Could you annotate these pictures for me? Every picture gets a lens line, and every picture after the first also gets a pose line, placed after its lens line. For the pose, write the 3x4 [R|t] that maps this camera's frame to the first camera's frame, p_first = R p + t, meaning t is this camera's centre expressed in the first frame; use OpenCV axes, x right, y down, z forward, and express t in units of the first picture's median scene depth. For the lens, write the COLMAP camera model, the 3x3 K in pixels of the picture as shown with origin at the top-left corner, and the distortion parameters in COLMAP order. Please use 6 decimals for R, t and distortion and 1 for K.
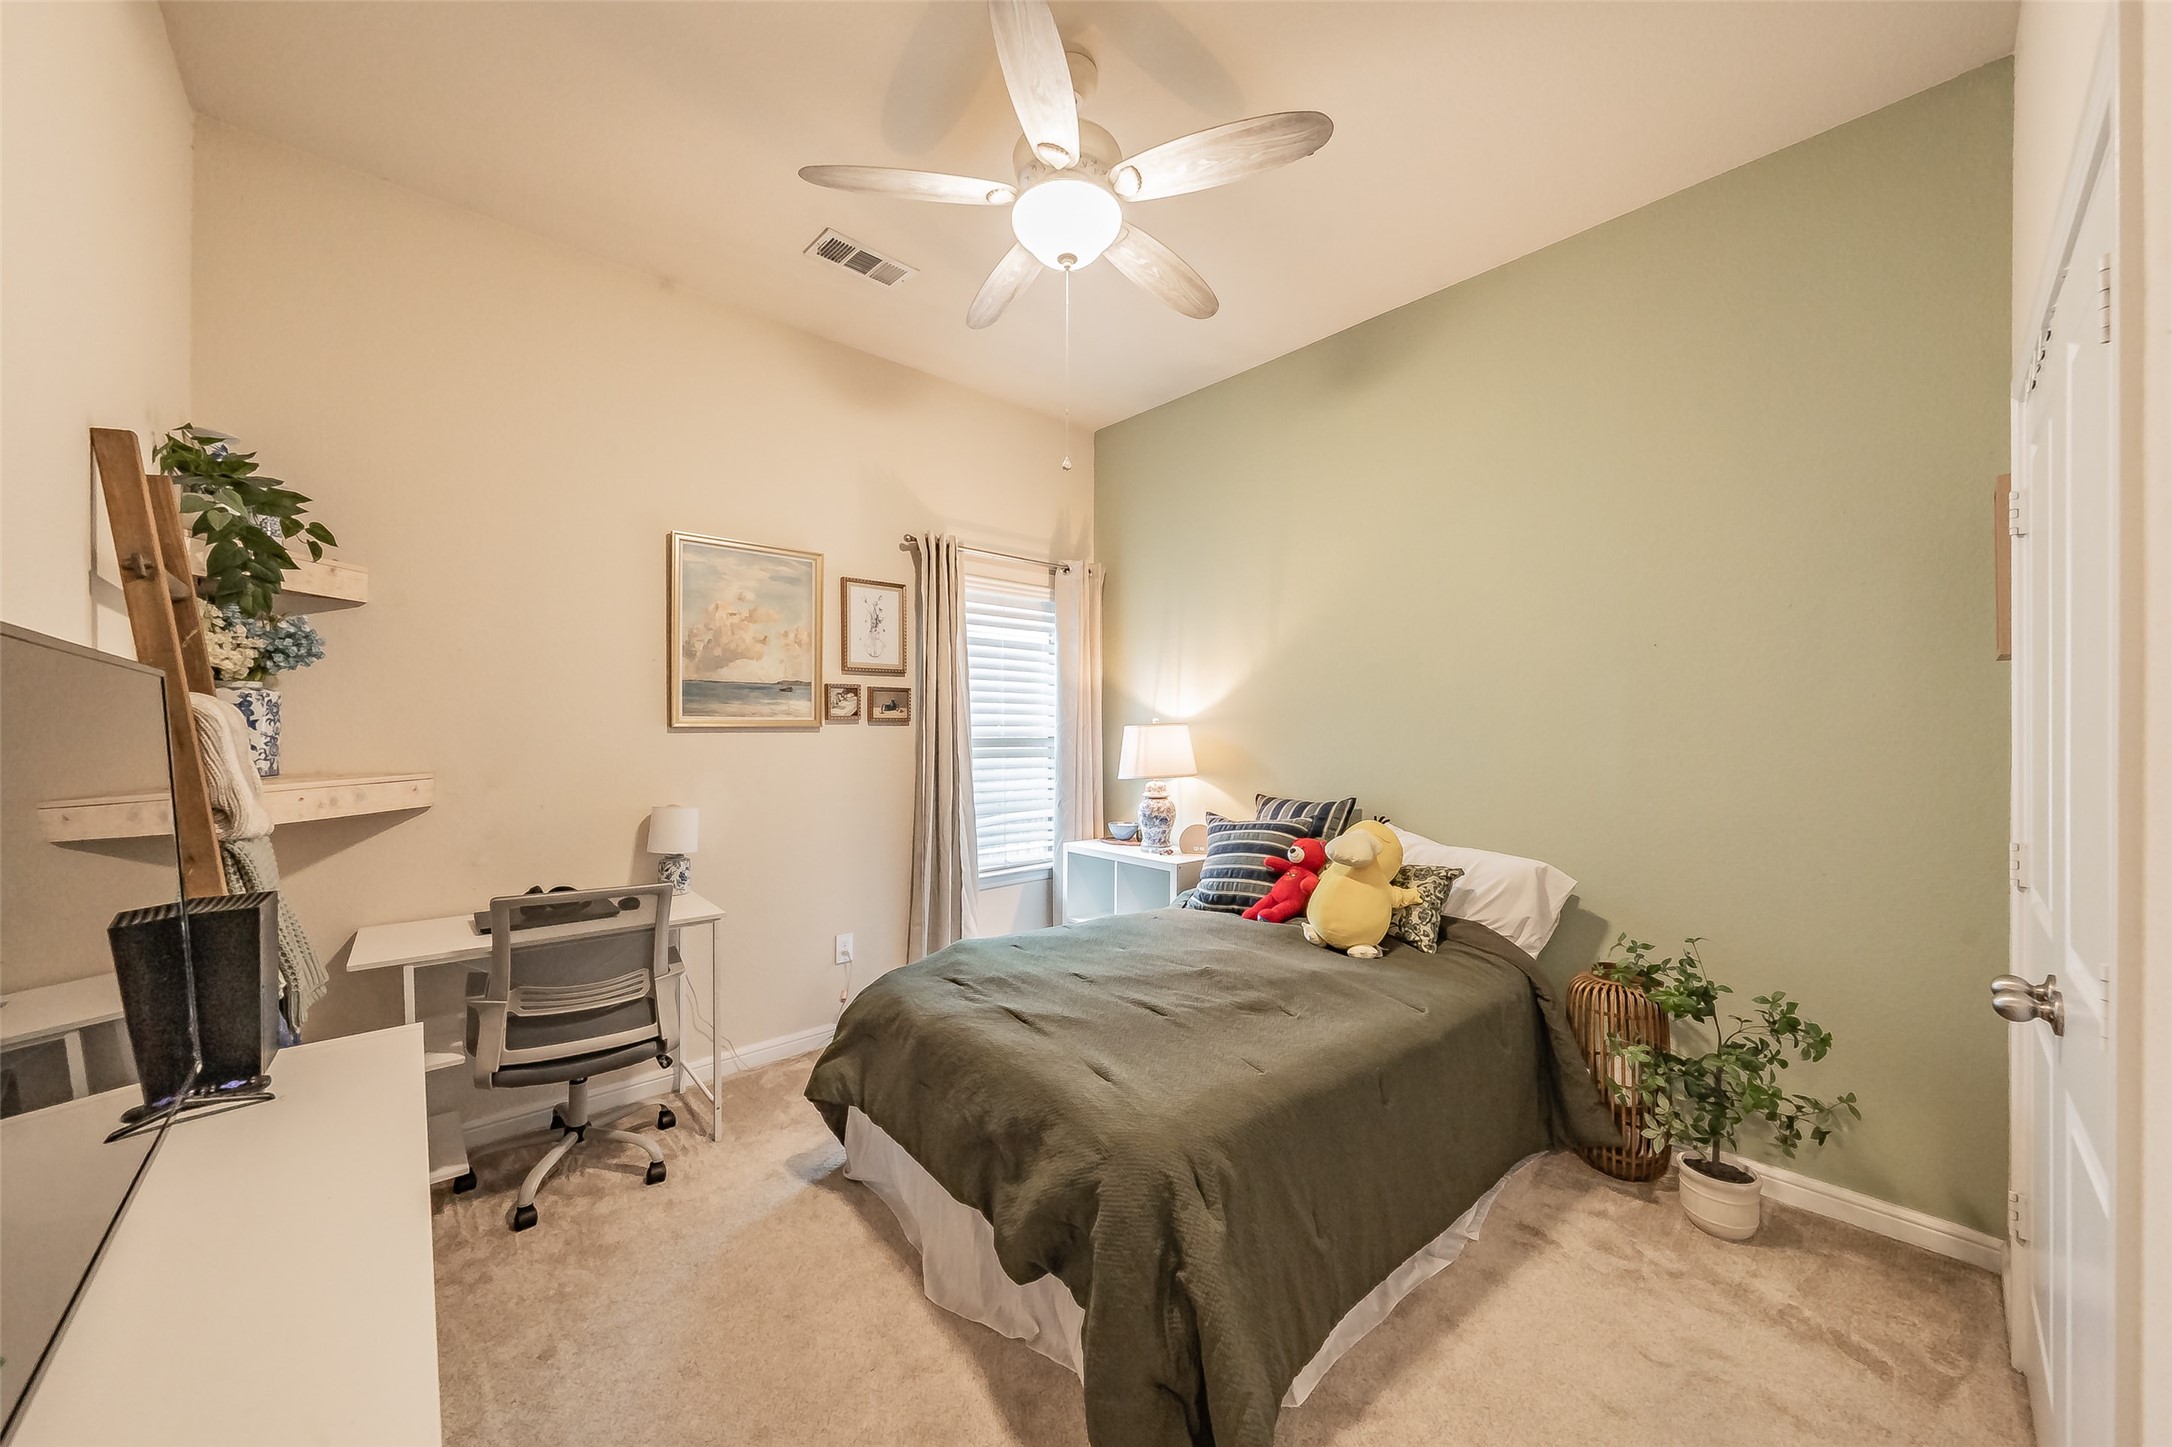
lens RADIAL K [[744.1, 0, 1089.9], [0, 744.1, 721.9], [0, 0, 1]] dist [-0.000276, -0.000054]
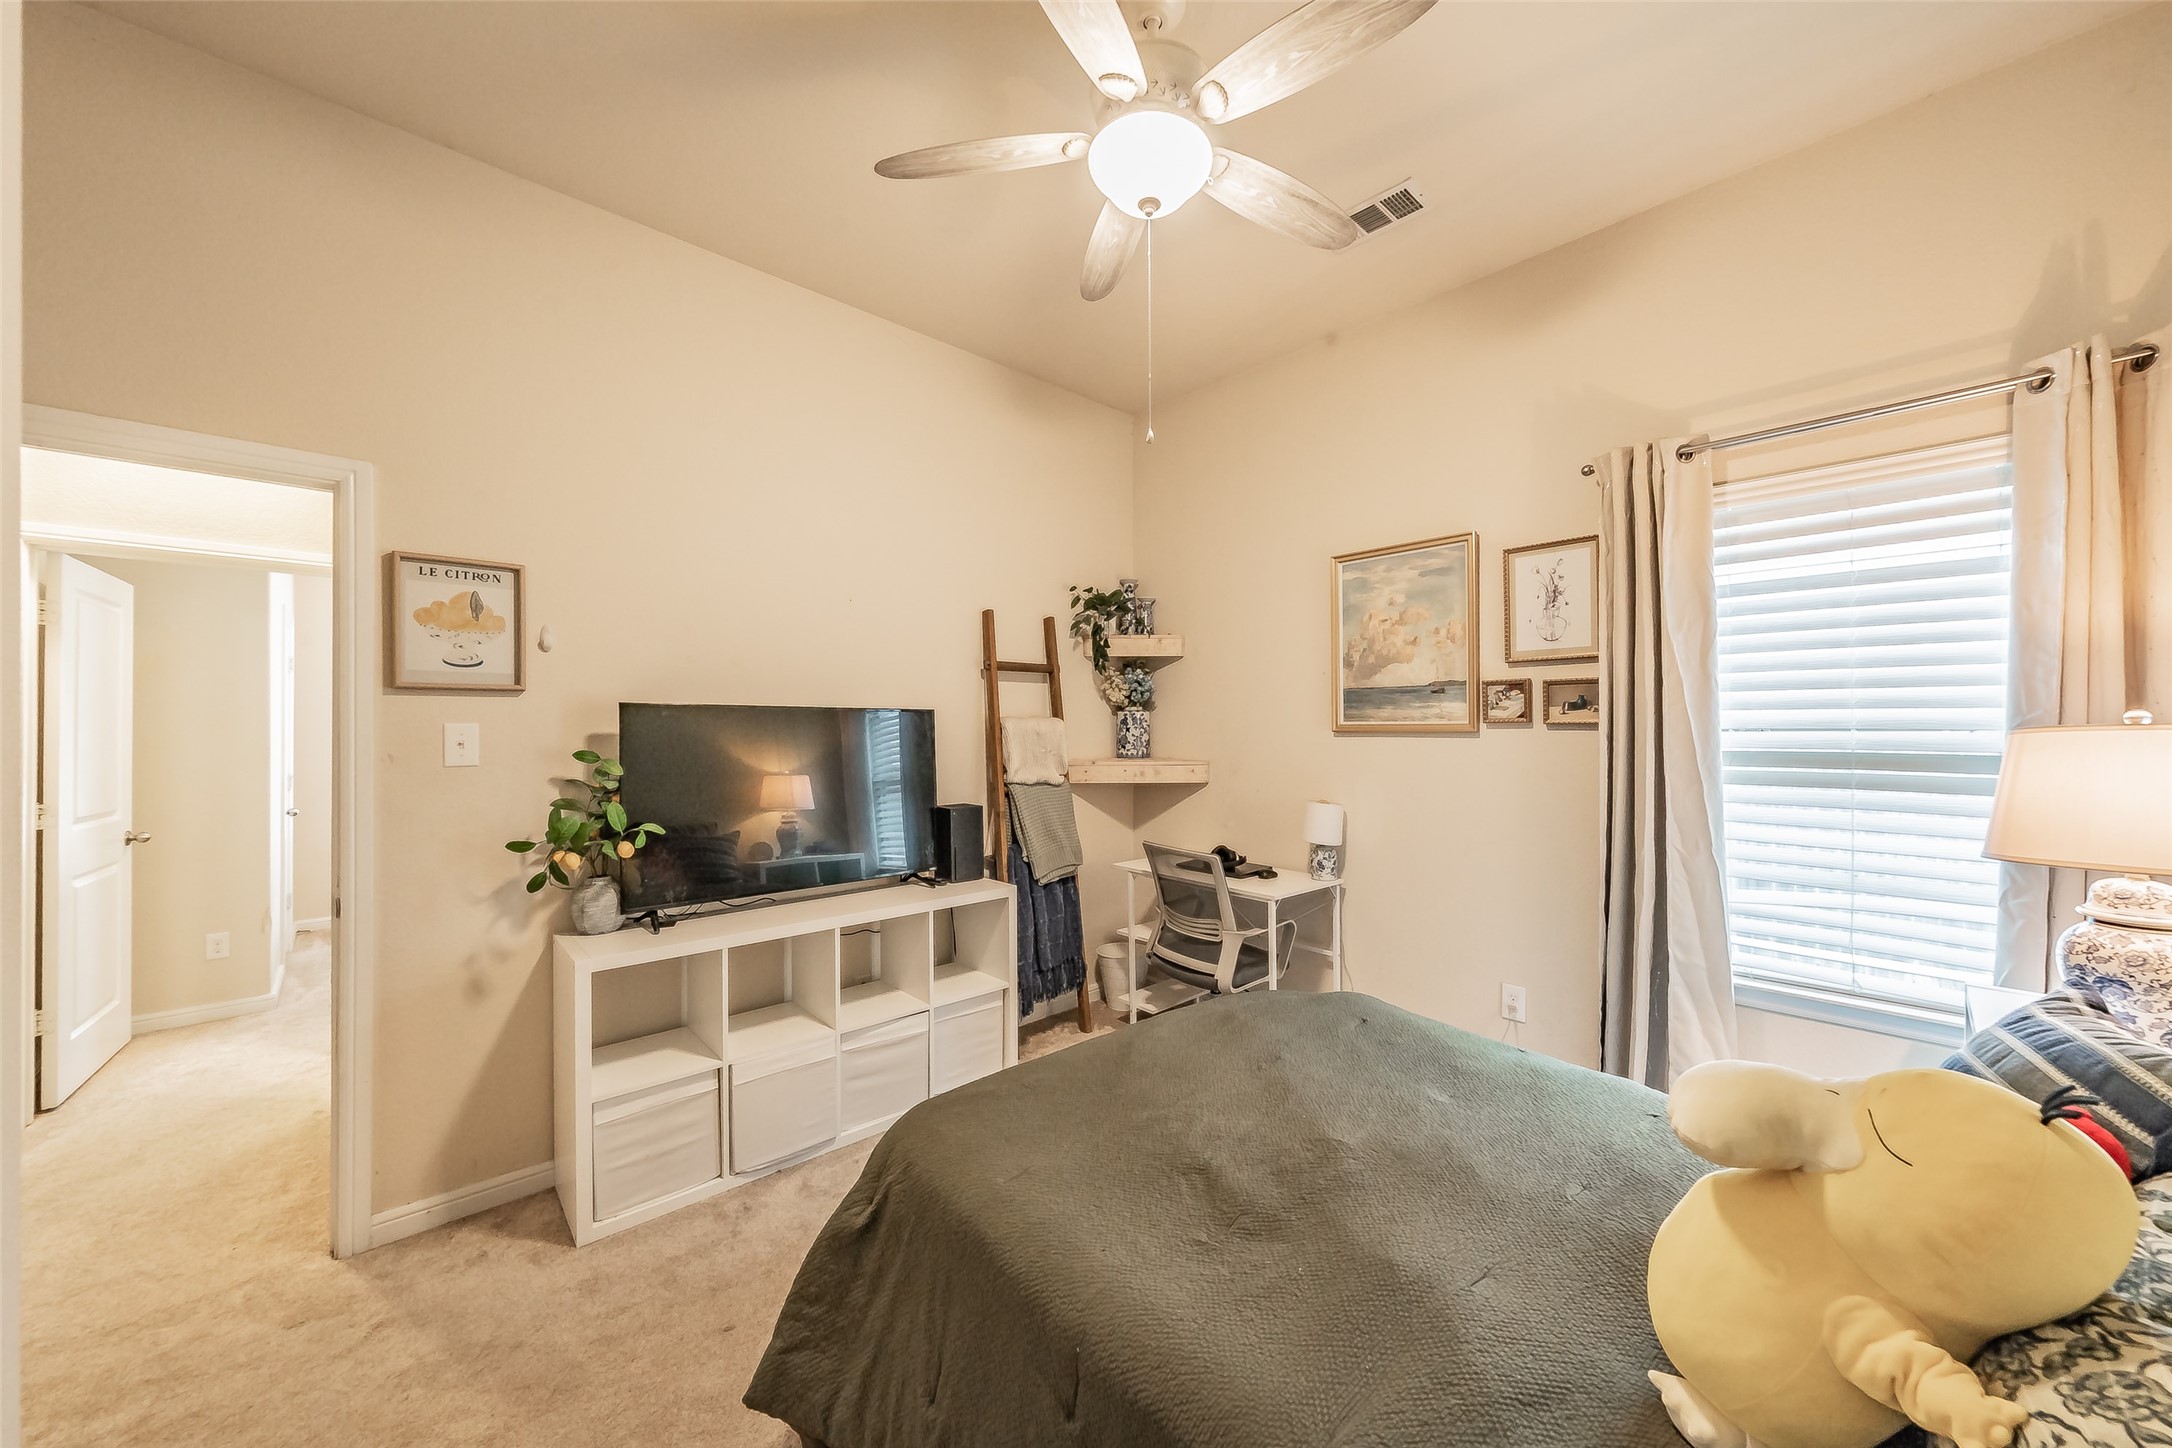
lens RADIAL K [[786.9, 0, 1120.0], [0, 786.9, 720.8], [0, 0, 1]] dist [-0.000609, -0.000052]
pose [[0.035032, -0.009636, -0.999340, 0.544356], [0.008198, 0.999923, -0.009354, -0.000726], [0.999353, -0.007864, 0.035108, 0.563281]]
